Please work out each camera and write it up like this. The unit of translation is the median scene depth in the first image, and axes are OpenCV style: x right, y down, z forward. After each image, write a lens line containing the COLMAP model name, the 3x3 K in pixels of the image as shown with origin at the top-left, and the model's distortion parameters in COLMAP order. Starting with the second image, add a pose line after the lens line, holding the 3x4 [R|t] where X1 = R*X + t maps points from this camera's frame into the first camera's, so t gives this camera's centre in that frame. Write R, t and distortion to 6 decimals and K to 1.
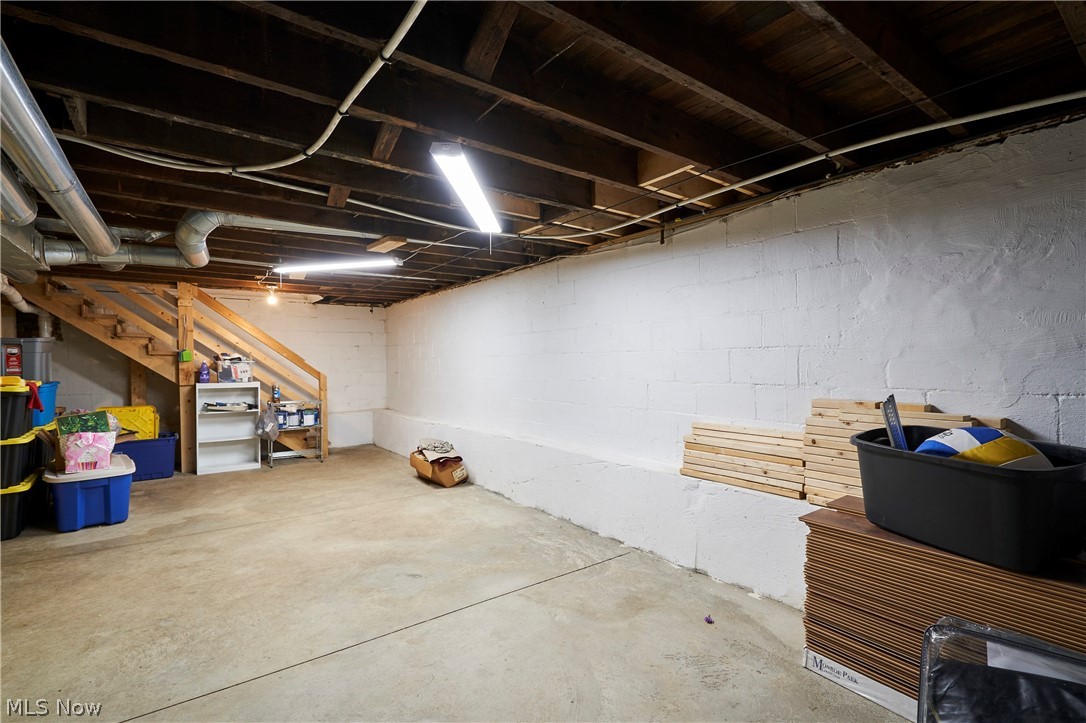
lens RADIAL K [[502.5, 0, 542.2], [0, 502.5, 360.8], [0, 0, 1]] dist [-0.000190, 0.000044]
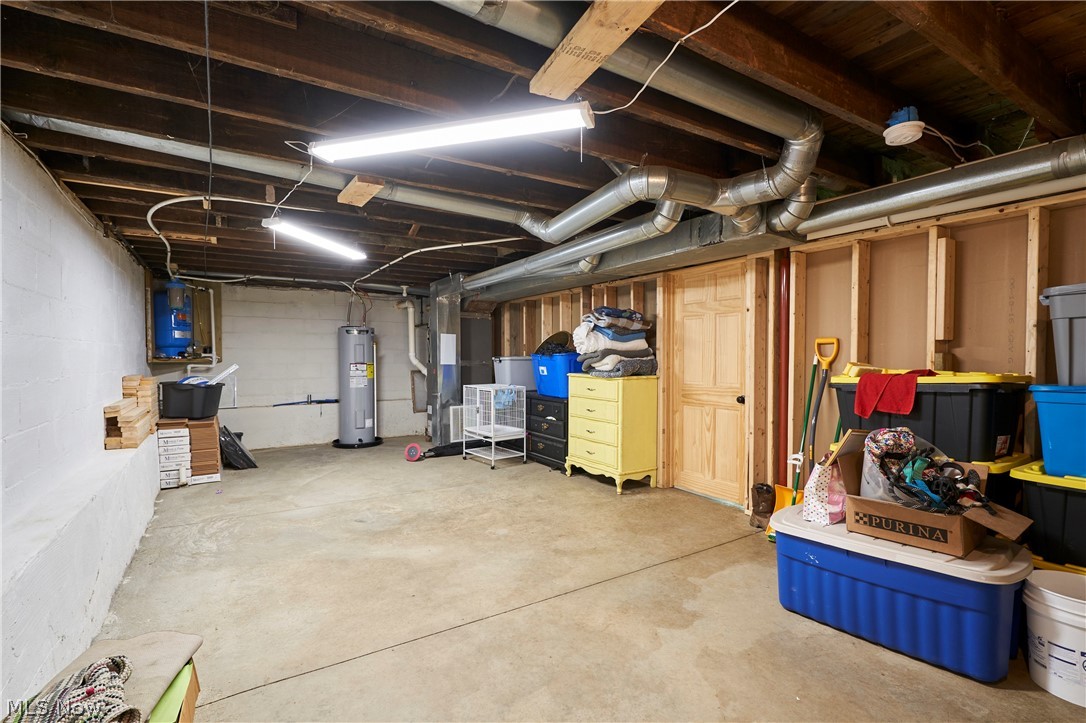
lens RADIAL K [[502.5, 0, 544.0], [0, 502.5, 364.2], [0, 0, 1]] dist [-0.000190, 0.000044]
pose [[-0.997425, 0.010695, 0.070913, -0.730551], [0.012070, 0.999747, 0.018984, 0.015669], [-0.070692, 0.019791, -0.997302, 2.004521]]
